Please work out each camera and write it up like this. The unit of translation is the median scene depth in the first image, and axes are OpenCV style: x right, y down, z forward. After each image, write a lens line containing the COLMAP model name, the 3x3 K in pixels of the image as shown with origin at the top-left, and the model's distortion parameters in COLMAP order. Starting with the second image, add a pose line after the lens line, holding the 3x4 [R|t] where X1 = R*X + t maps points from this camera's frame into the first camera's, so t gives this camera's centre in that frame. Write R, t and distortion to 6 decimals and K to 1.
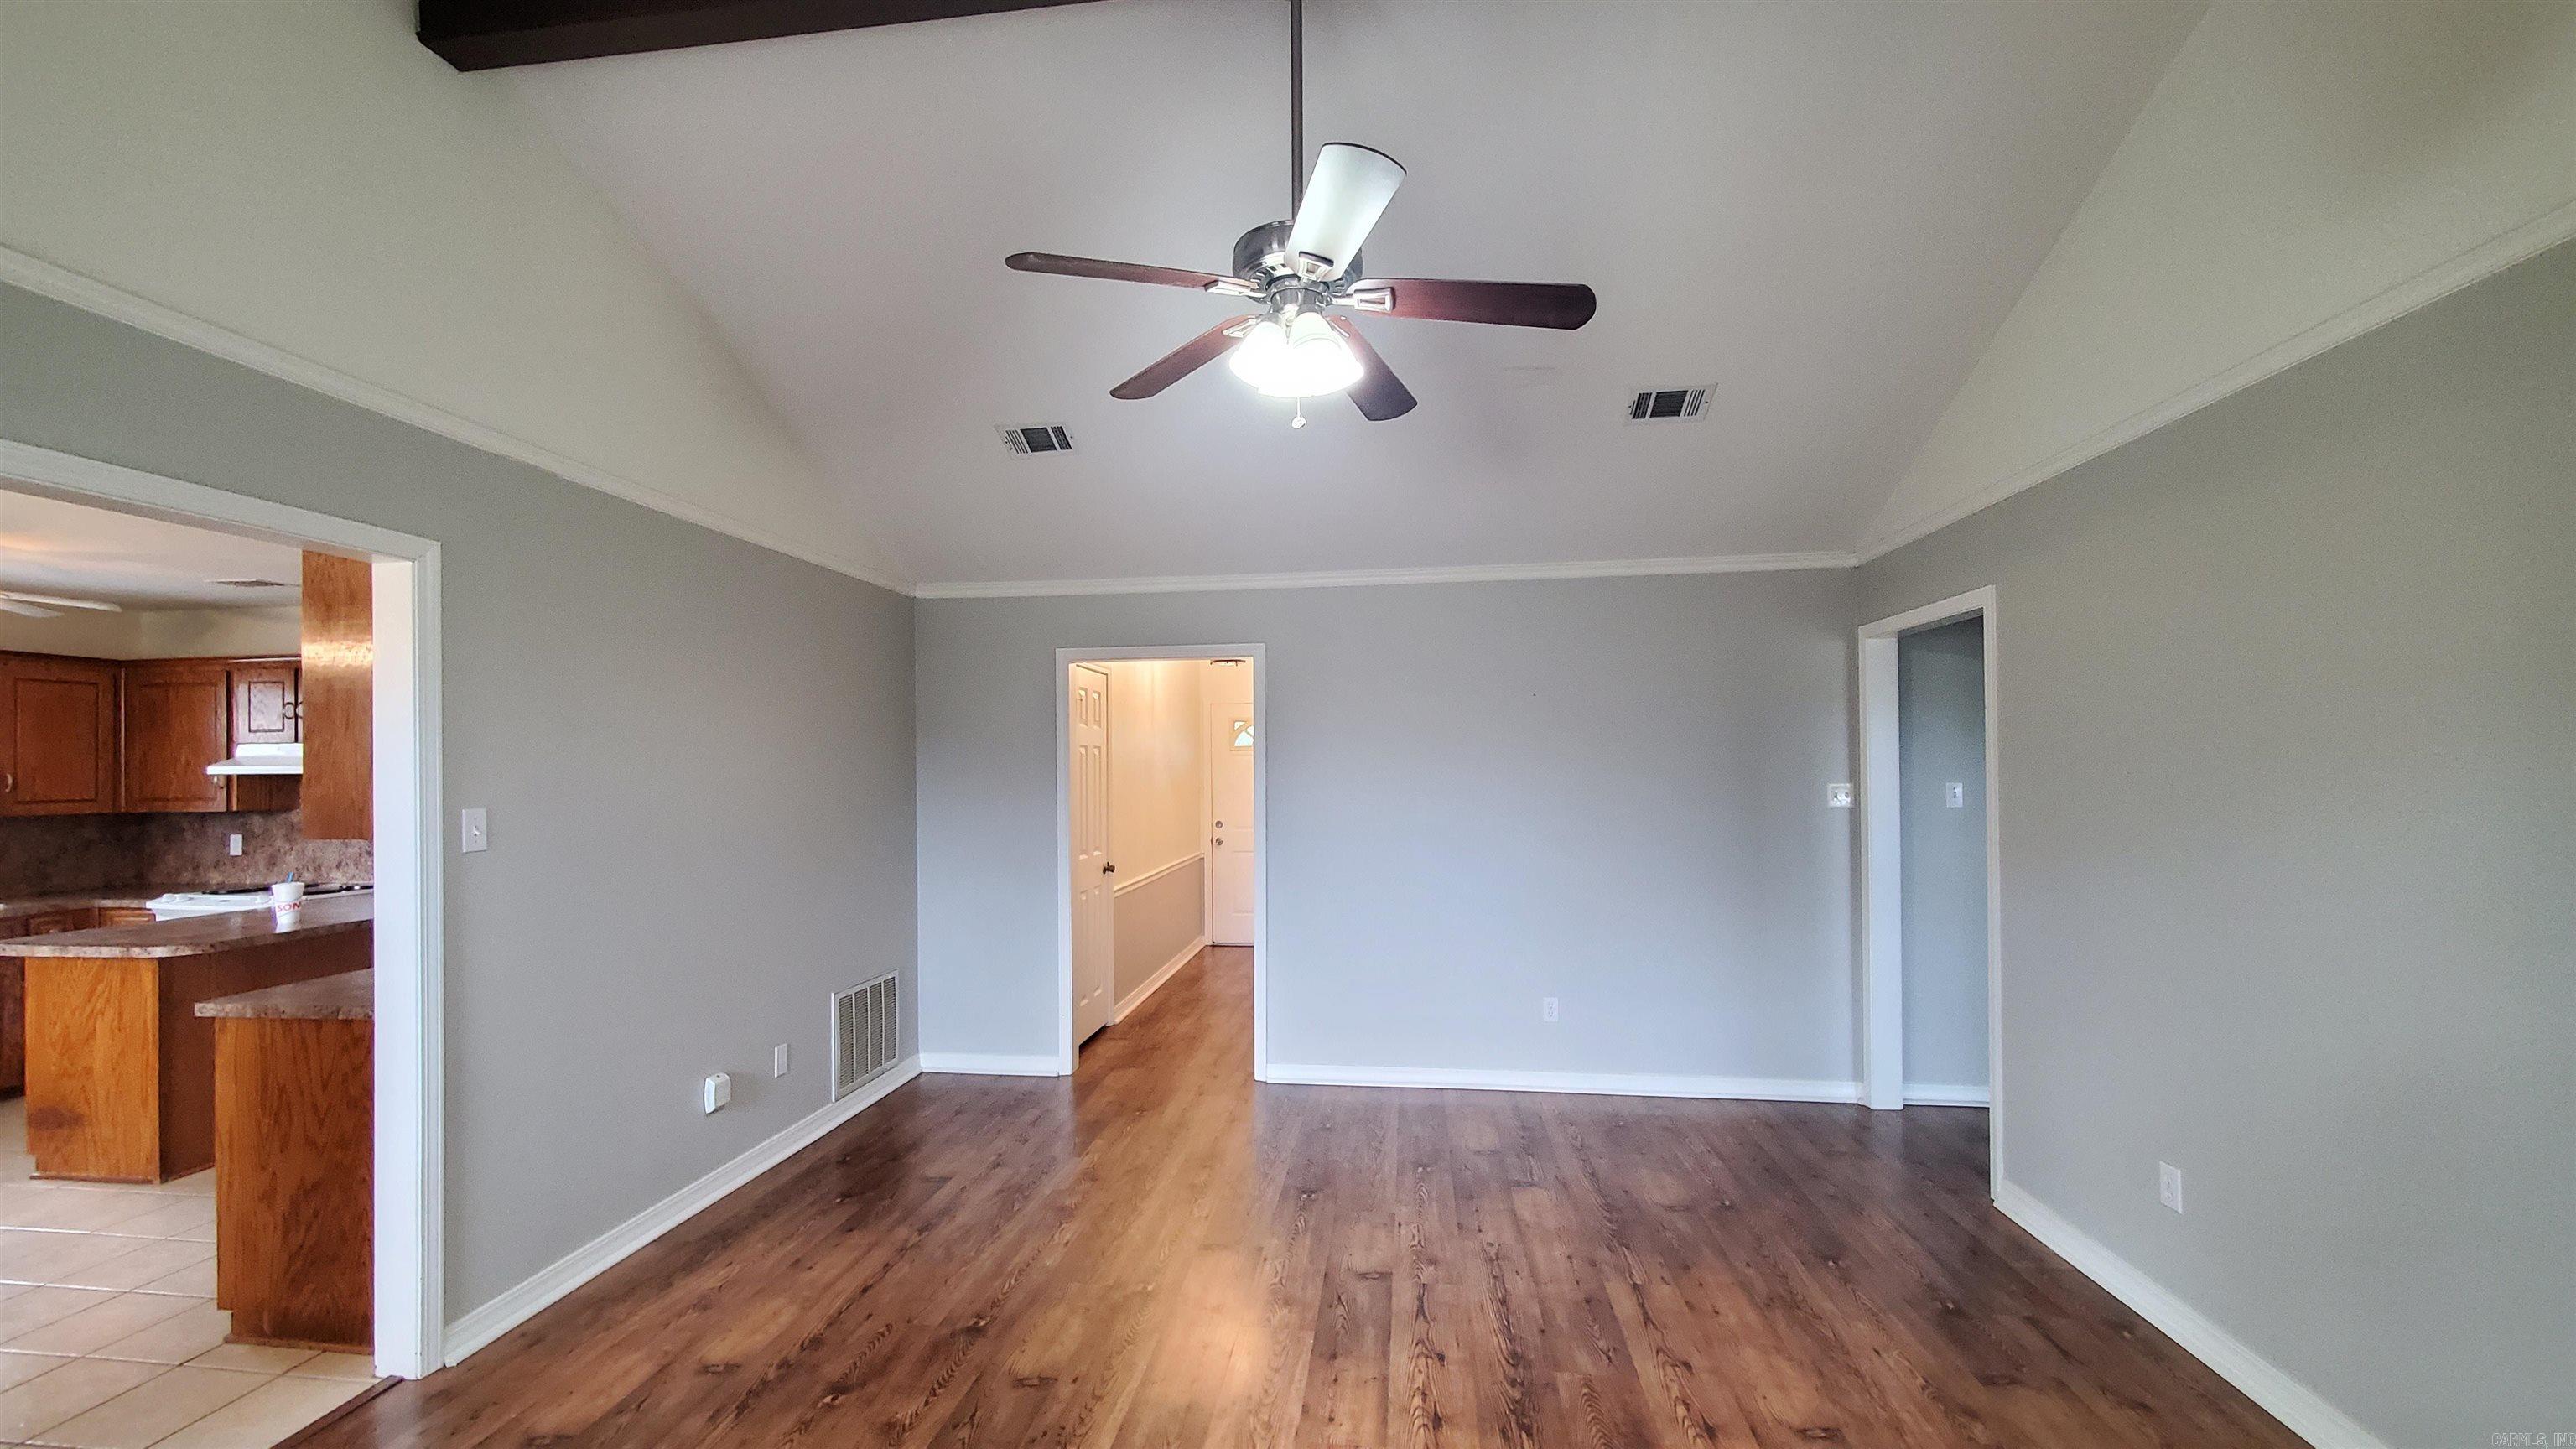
lens RADIAL K [[1027.6, 0, 1274.1], [0, 1027.6, 750.9], [0, 0, 1]] dist [0.001904, -0.002506]
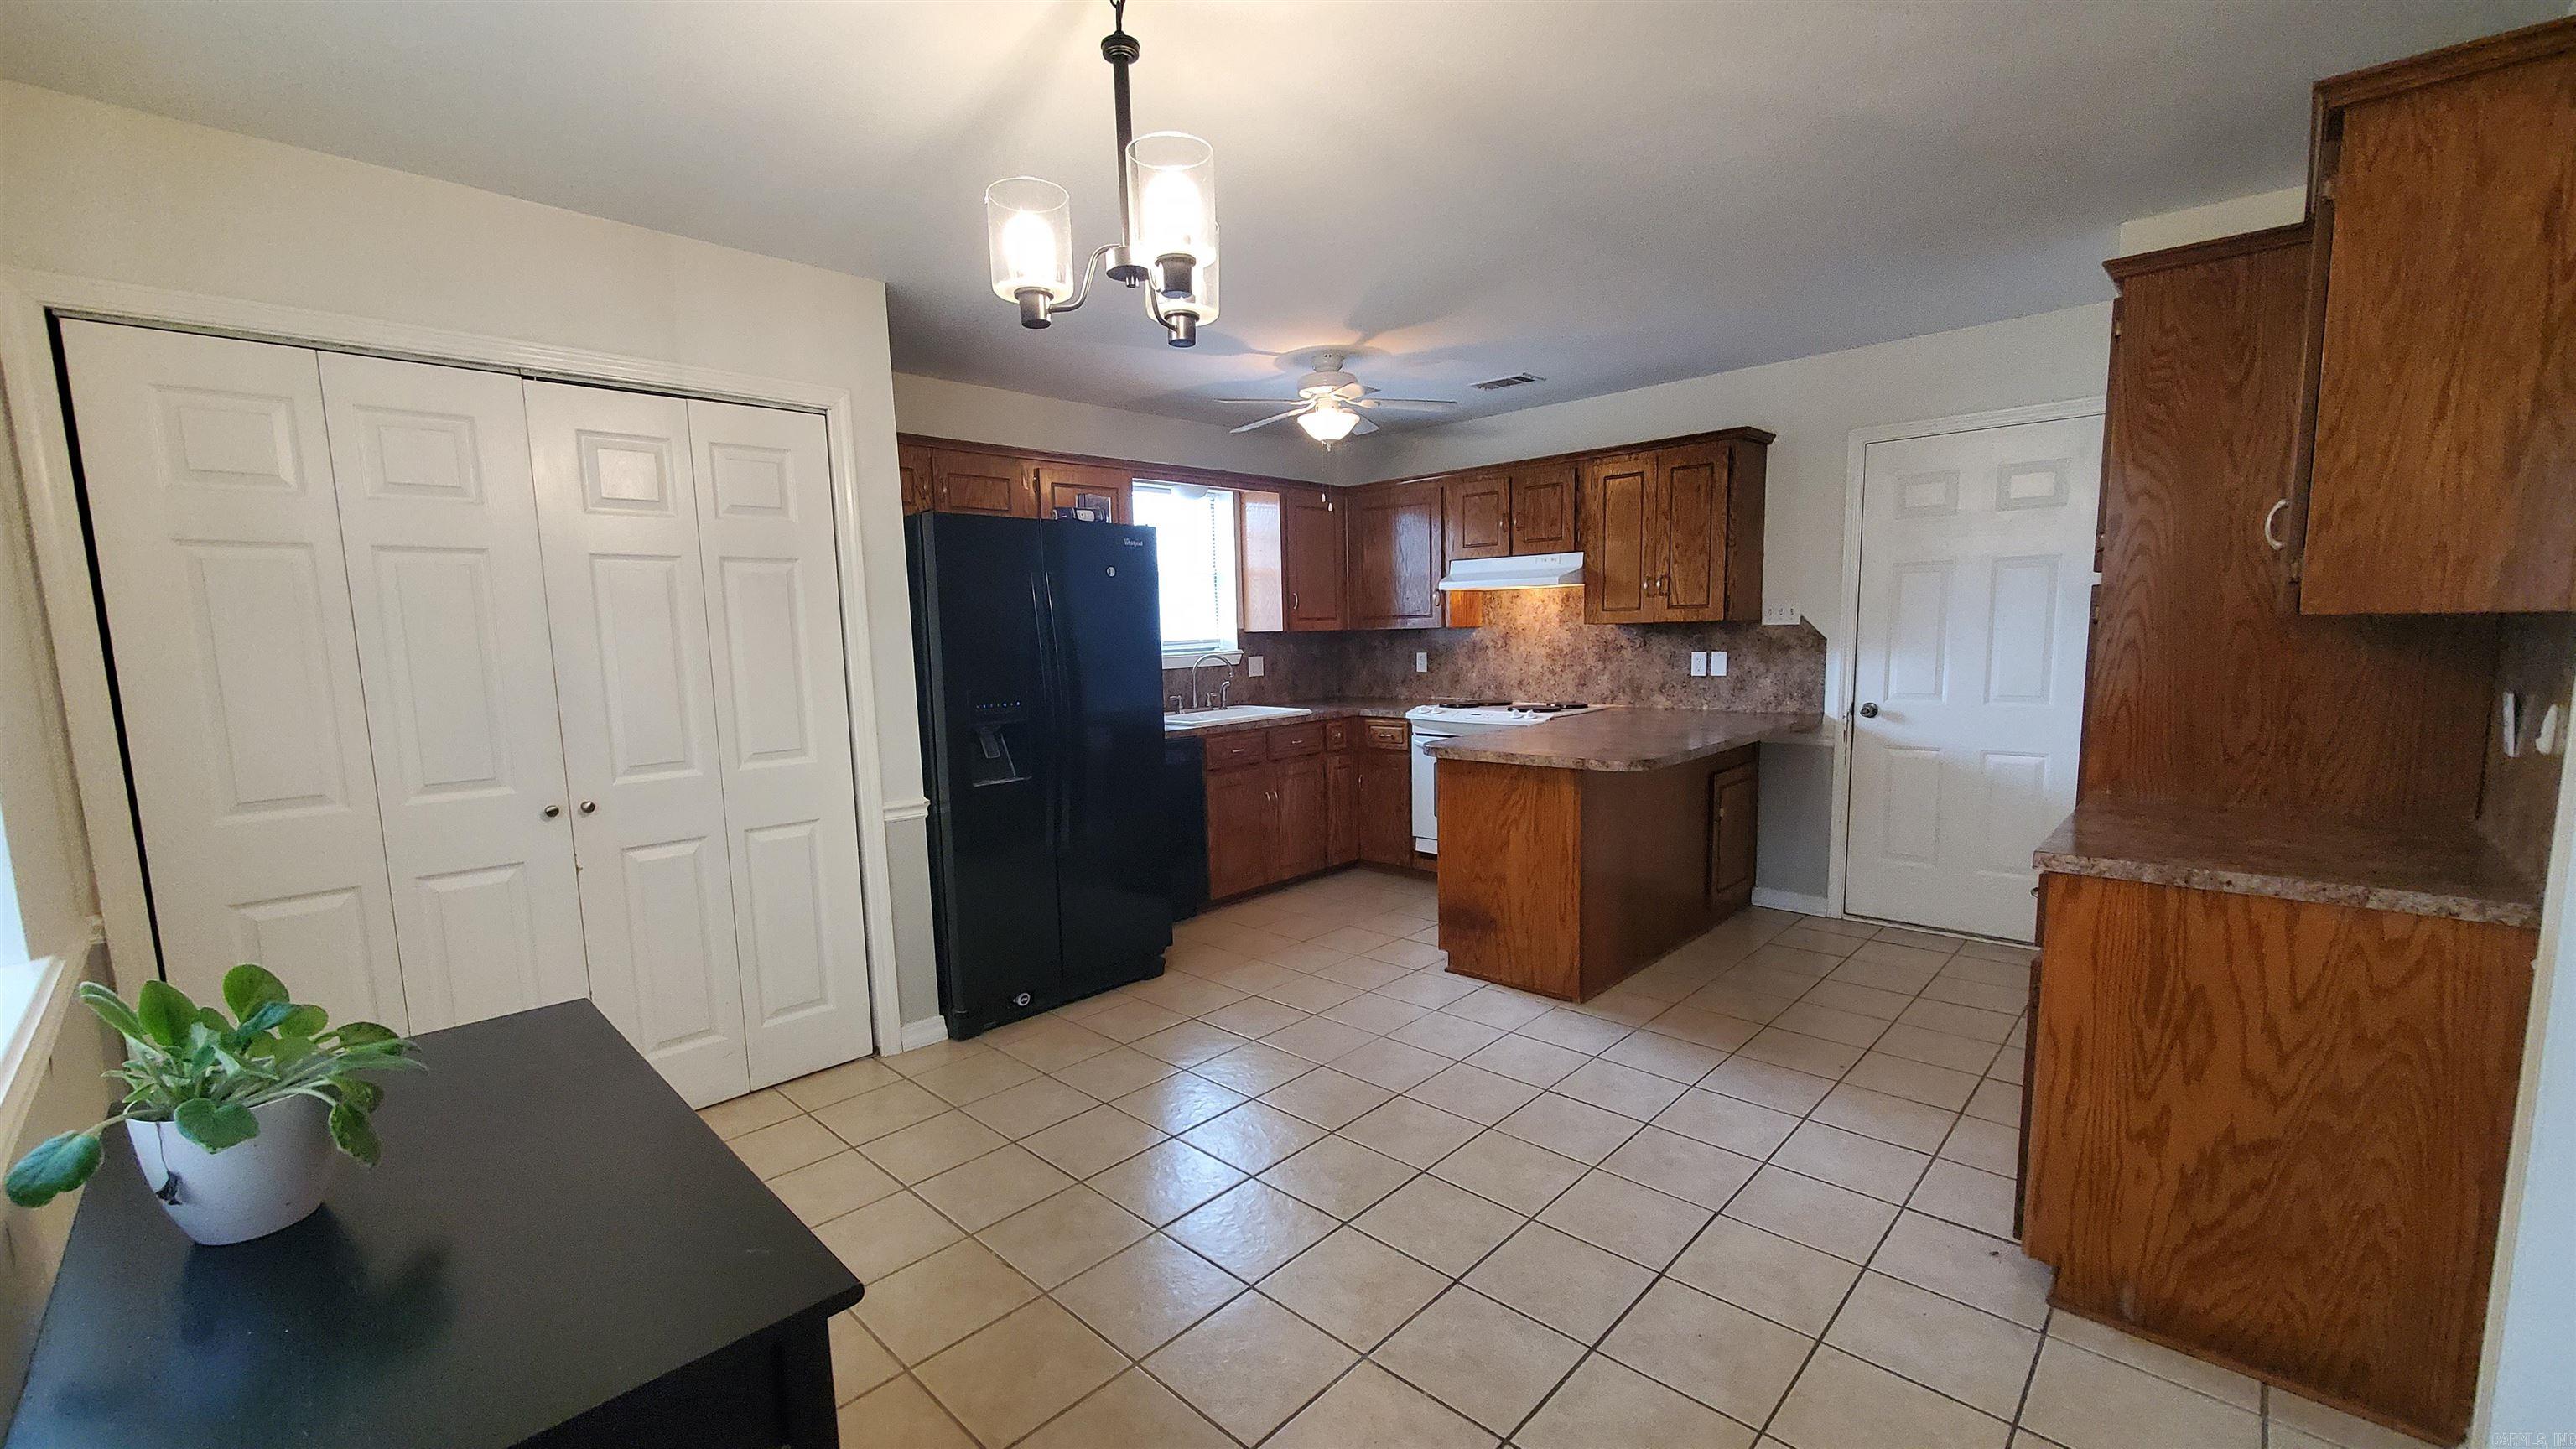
lens RADIAL K [[1027.6, 0, 1271.3], [0, 1027.6, 758.0], [0, 0, 1]] dist [0.001904, -0.002506]
pose [[0.802883, 0.067241, -0.592332, -0.788996], [0.025121, 0.988919, 0.146312, 0.047807], [0.595606, -0.132351, 0.792298, 0.098284]]
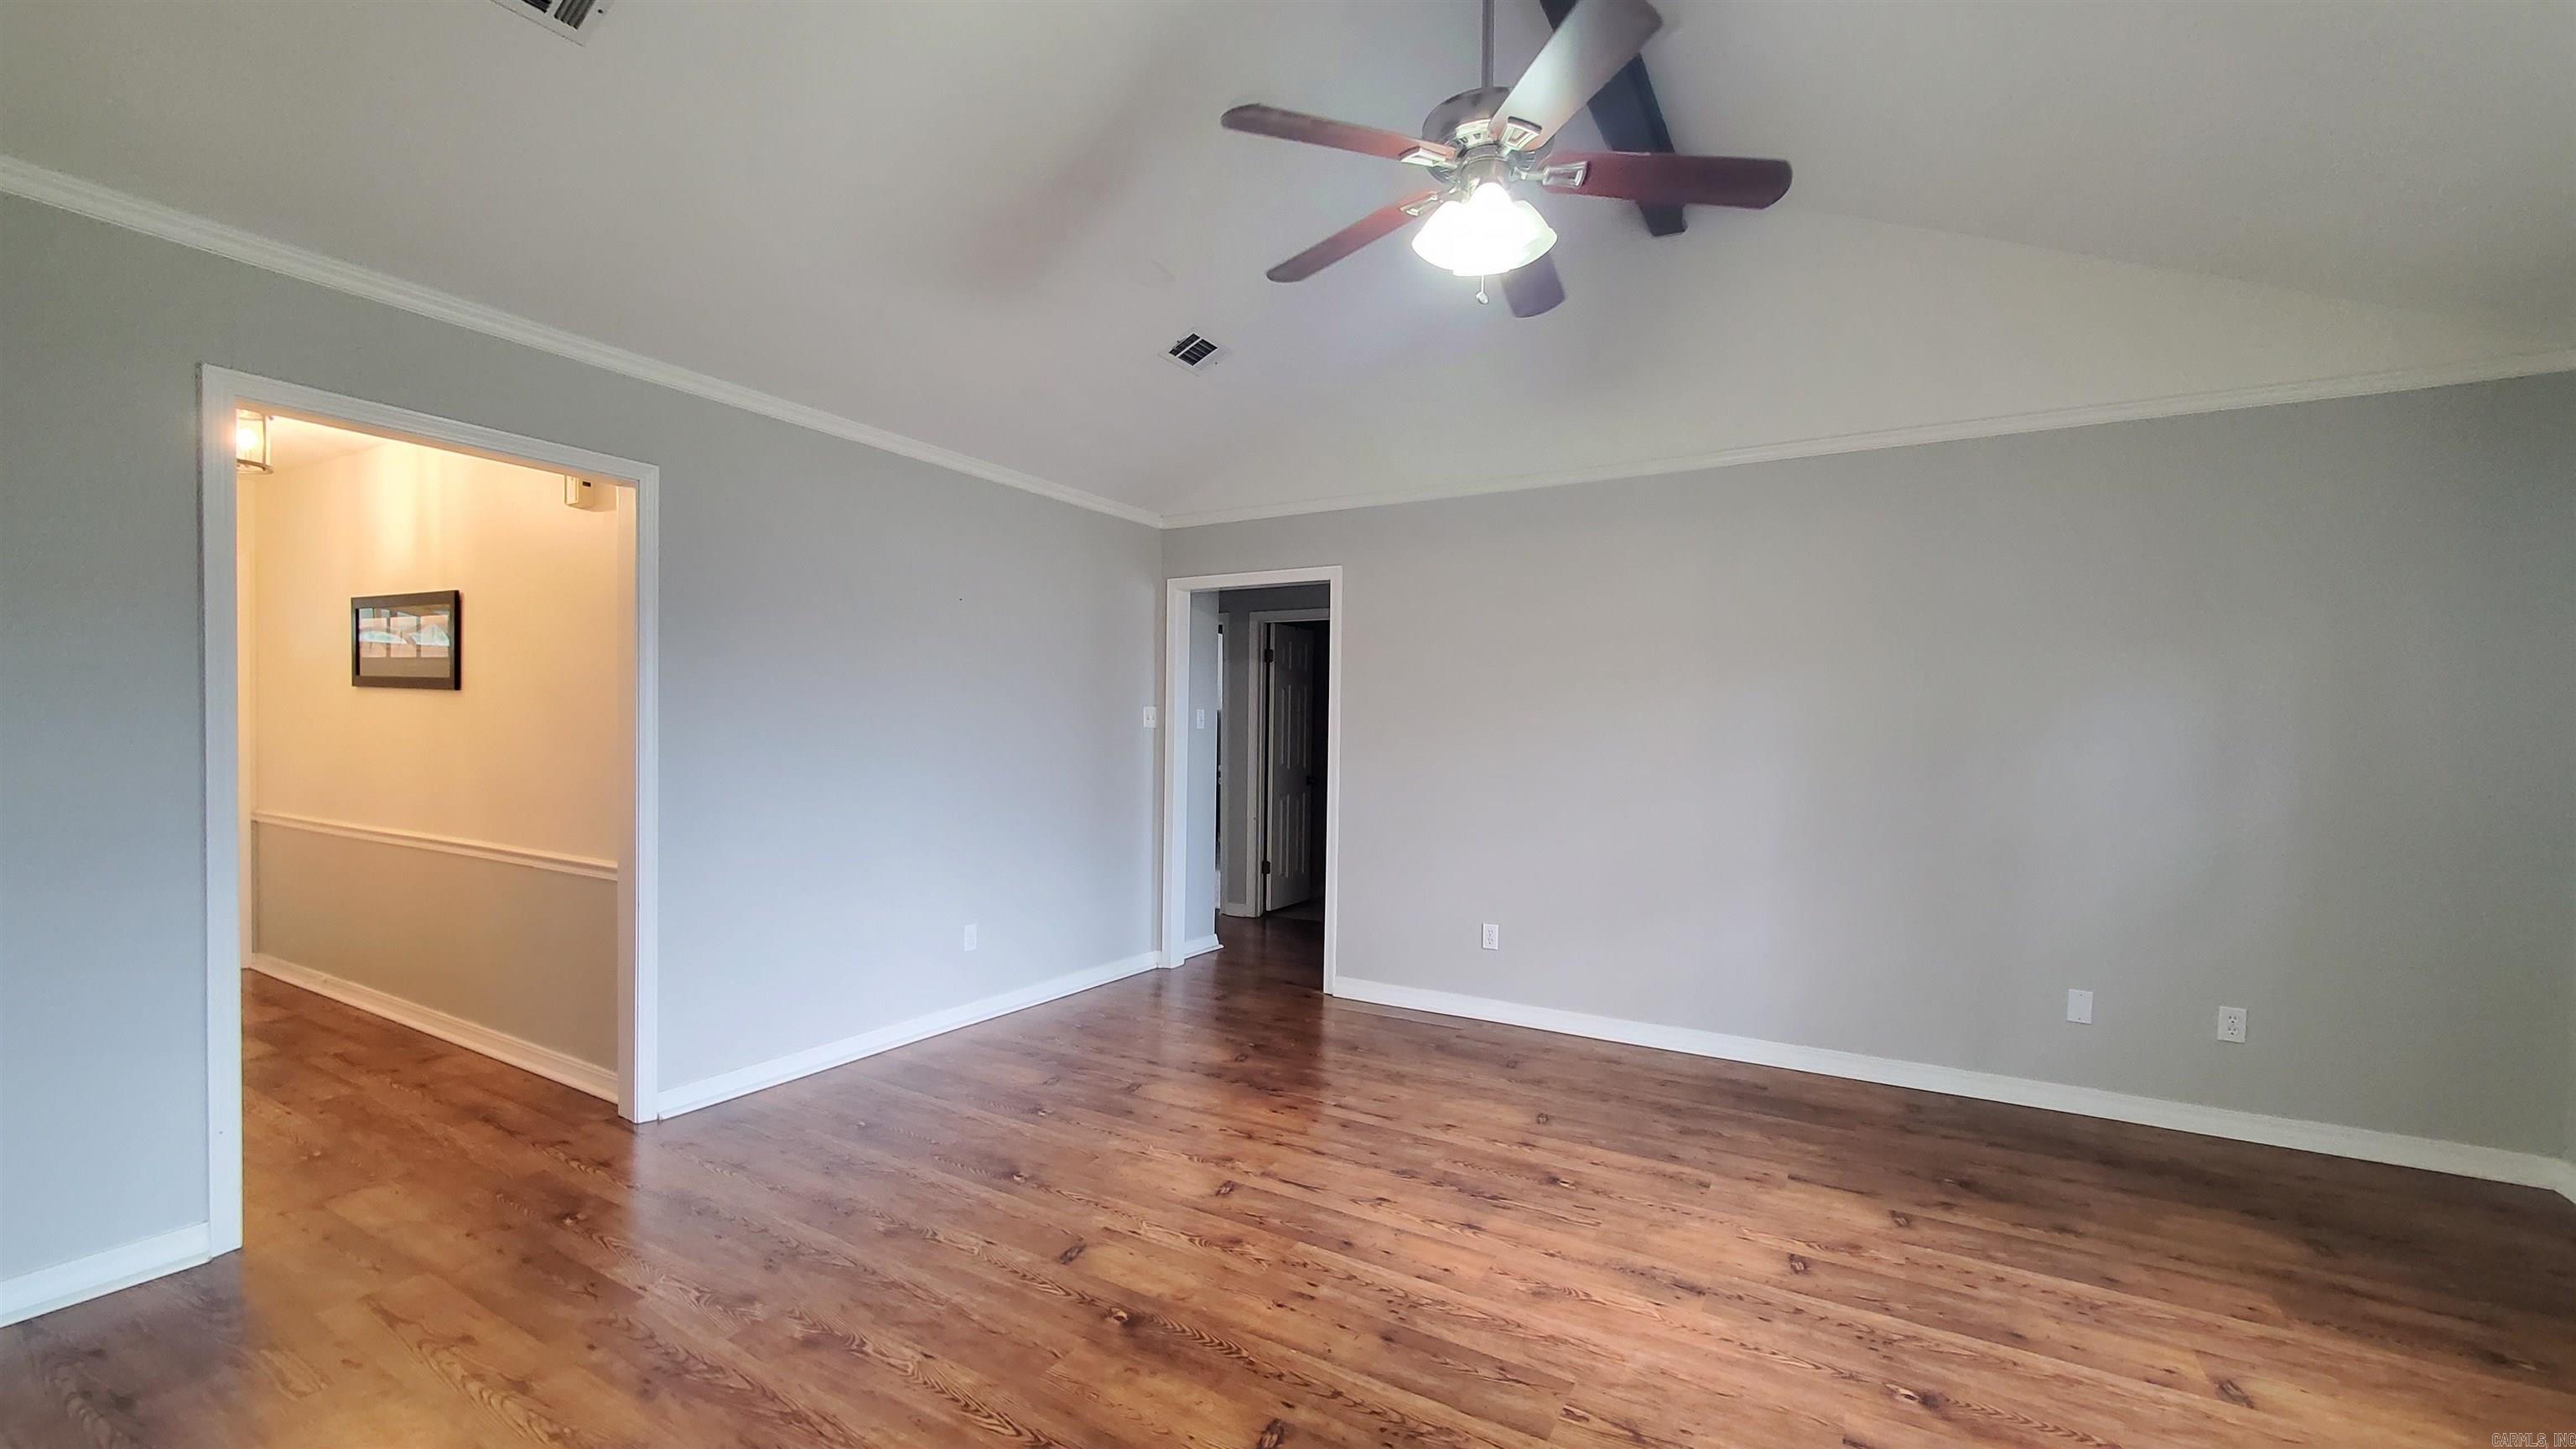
lens RADIAL K [[1027.6, 0, 1266.8], [0, 1027.6, 758.2], [0, 0, 1]] dist [0.001904, -0.002506]
pose [[0.392837, -0.010328, 0.919550, -0.629866], [-0.034279, 0.999078, 0.025866, 0.070449], [-0.918969, -0.041683, 0.392121, 0.503682]]
